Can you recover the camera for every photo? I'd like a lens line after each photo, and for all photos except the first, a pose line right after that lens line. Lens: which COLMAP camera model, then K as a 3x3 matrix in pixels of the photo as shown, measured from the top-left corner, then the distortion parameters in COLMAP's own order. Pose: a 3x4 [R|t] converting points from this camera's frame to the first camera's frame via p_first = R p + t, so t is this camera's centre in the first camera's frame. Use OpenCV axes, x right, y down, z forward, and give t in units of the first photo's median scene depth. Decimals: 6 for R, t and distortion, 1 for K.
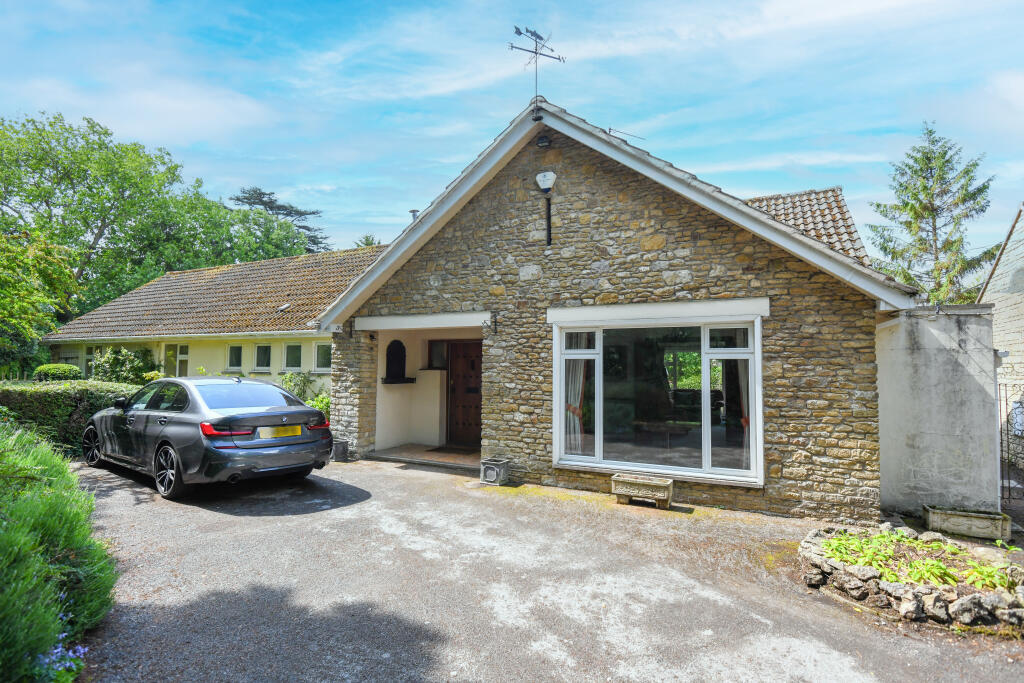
lens RADIAL K [[506.3, 0, 512.0], [0, 506.3, 341.5], [0, 0, 1]] dist [-0.024217, -0.009279]
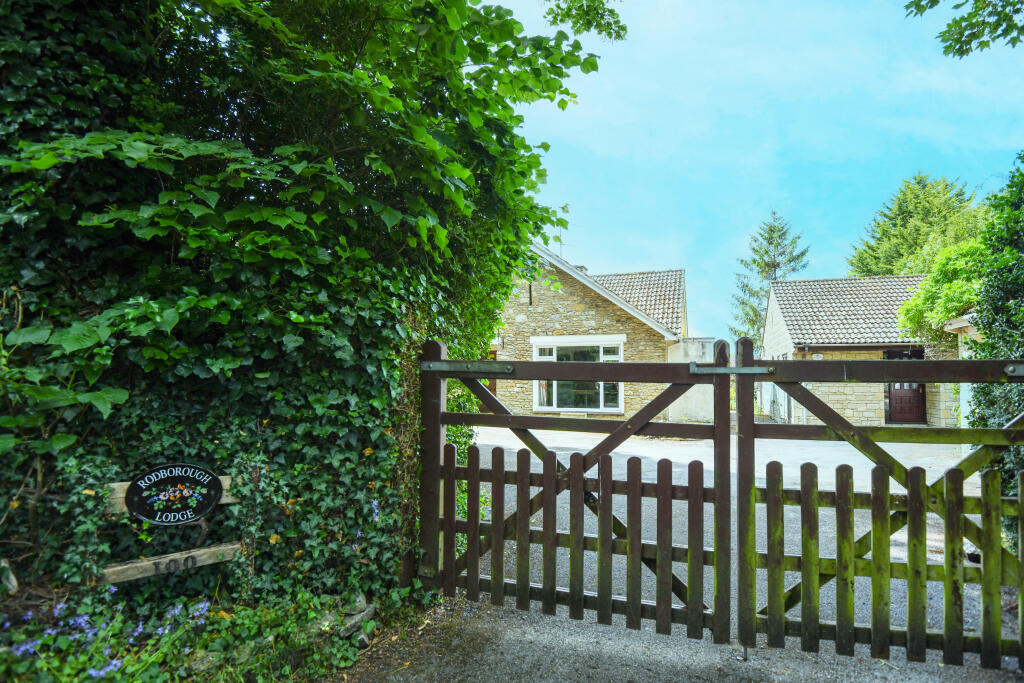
lens RADIAL K [[502.7, 0, 555.8], [0, 502.7, 350.6], [0, 0, 1]] dist [-0.000412, -0.033065]
pose [[0.984347, 0.002250, 0.176224, -0.203960], [-0.001465, 0.999988, -0.004585, 0.001509], [-0.176232, 0.004255, 0.984339, -1.127330]]
